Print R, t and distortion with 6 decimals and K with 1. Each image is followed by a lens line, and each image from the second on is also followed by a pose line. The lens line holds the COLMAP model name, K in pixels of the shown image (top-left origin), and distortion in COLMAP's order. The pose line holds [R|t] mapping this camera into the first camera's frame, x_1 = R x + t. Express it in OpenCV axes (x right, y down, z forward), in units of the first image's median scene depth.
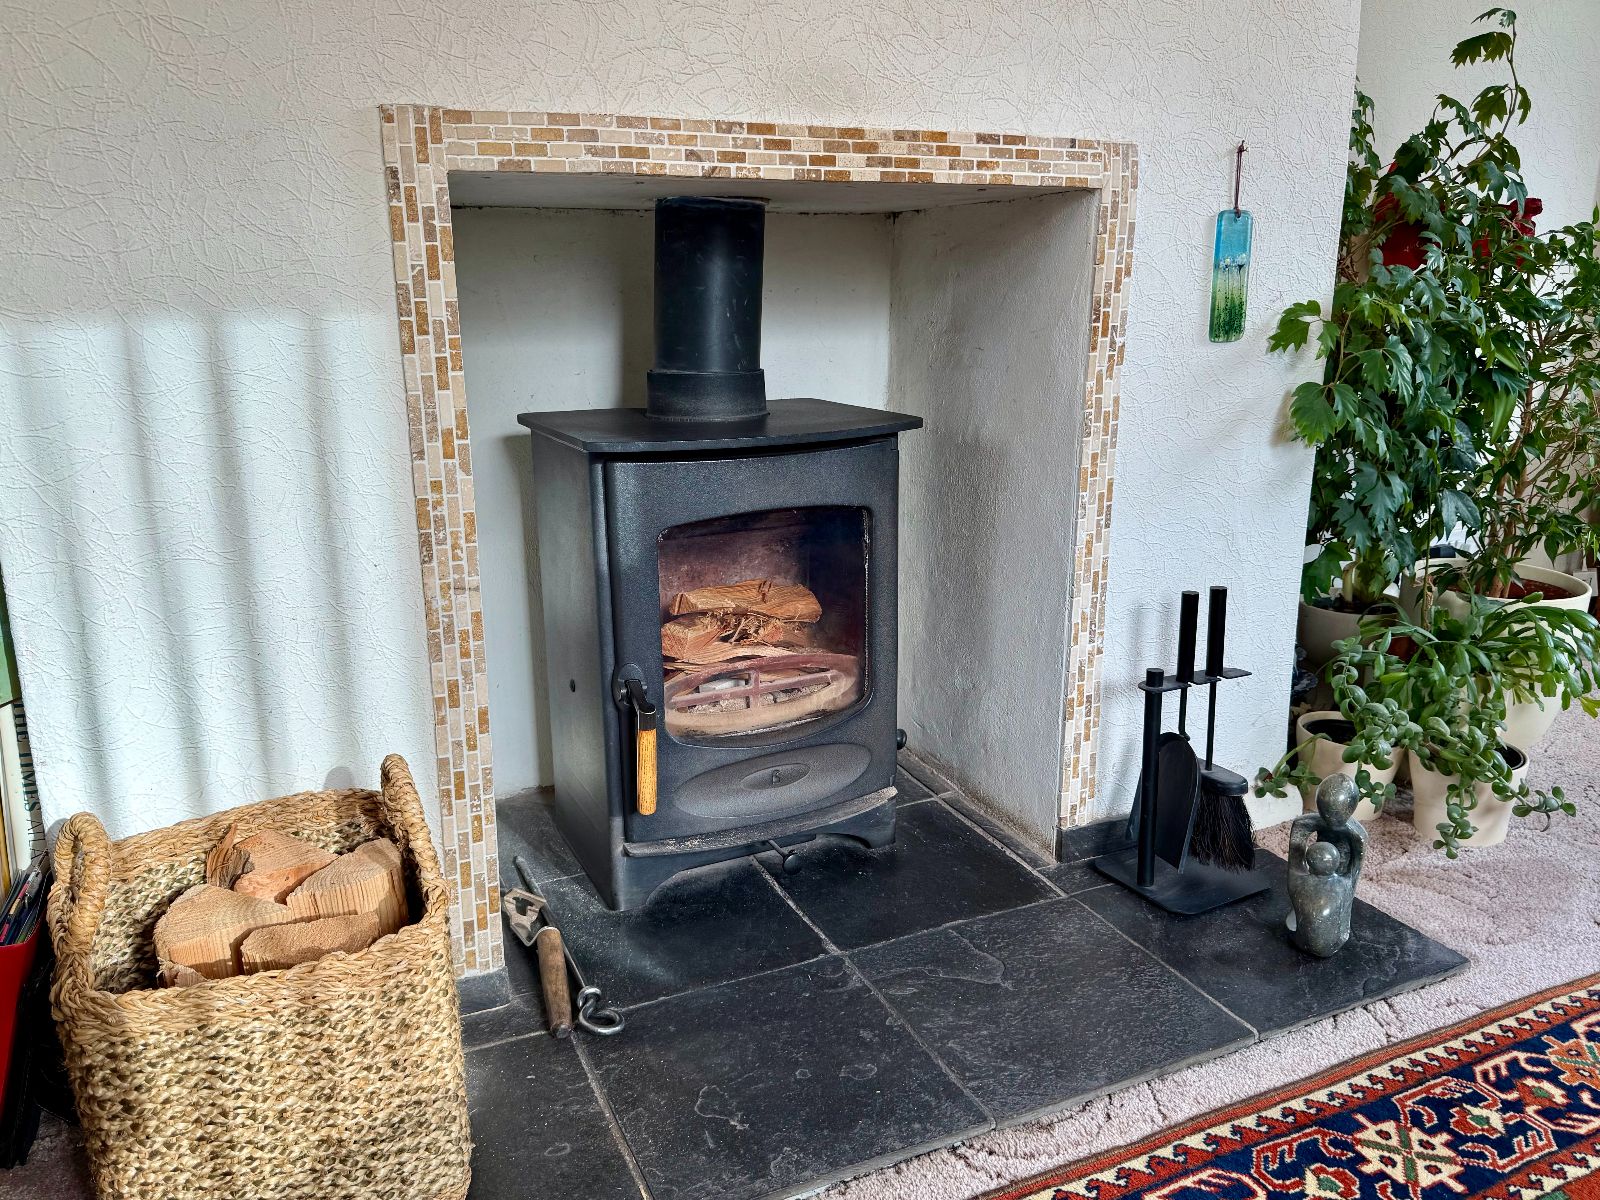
lens RADIAL K [[1214.0, 0, 797.7], [0, 1214.0, 587.7], [0, 0, 1]] dist [0.012492, -0.003811]
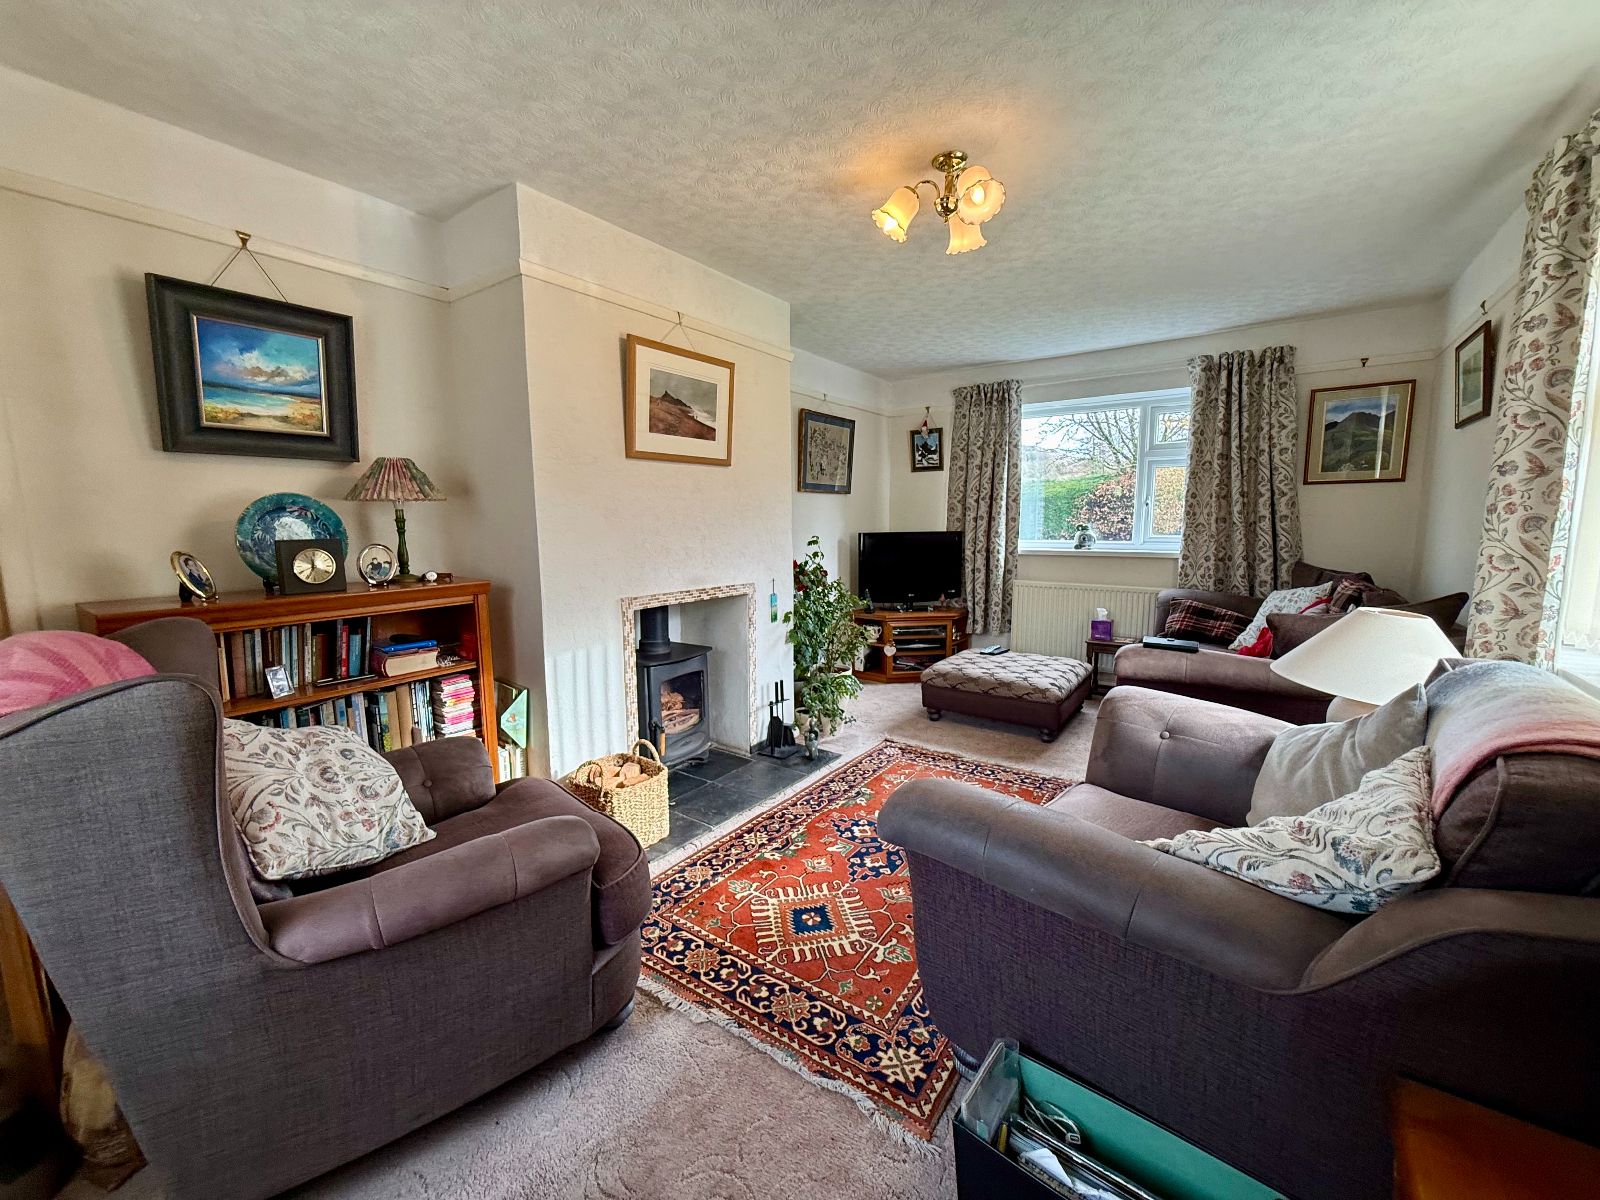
lens RADIAL K [[634.2, 0, 803.9], [0, 634.2, 598.7], [0, 0, 1]] dist [-0.002107, -0.000009]
pose [[0.863451, -0.061289, 0.500695, -0.657813], [0.126063, 0.987313, -0.096542, -0.054999], [-0.488426, 0.146479, 0.860223, -0.964103]]
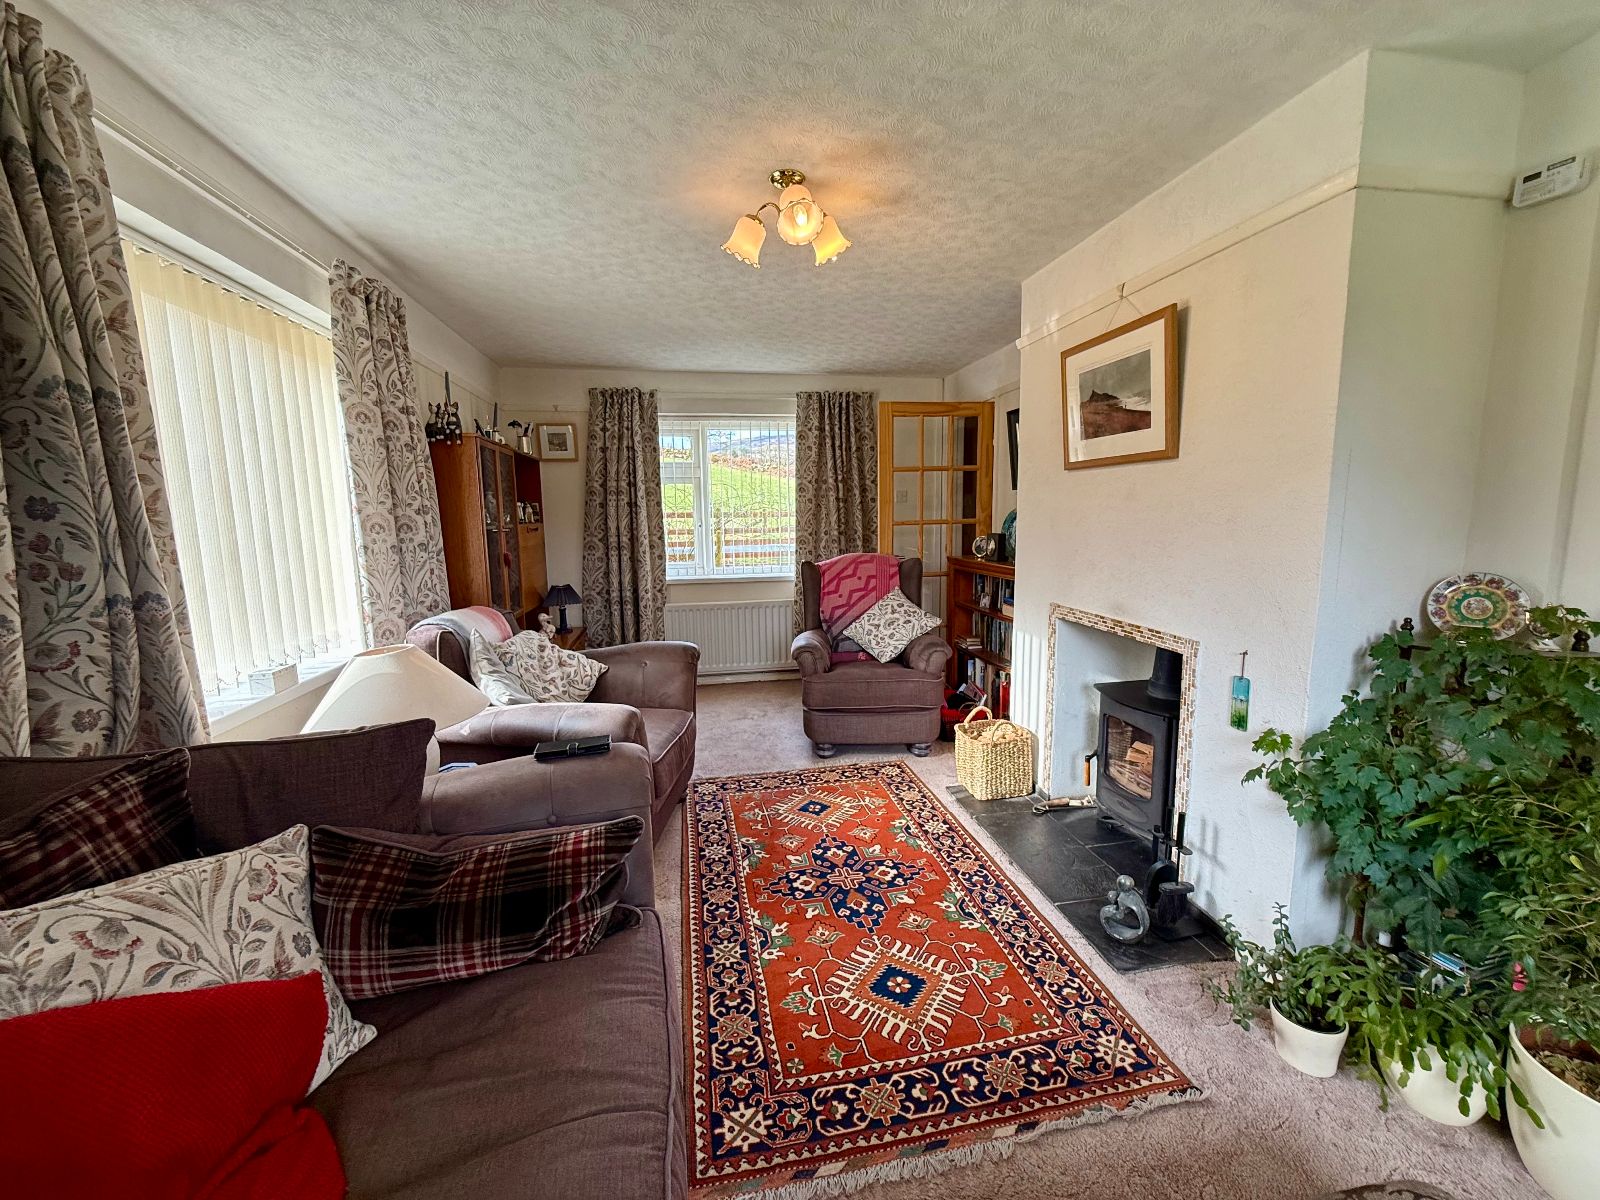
lens RADIAL K [[634.2, 0, 803.9], [0, 634.2, 591.9], [0, 0, 1]] dist [-0.002107, -0.000009]
pose [[-0.229082, 0.140891, -0.963157, 1.646392], [-0.218494, 0.956778, 0.191926, -0.497398], [0.948568, 0.254411, -0.188396, 0.367198]]
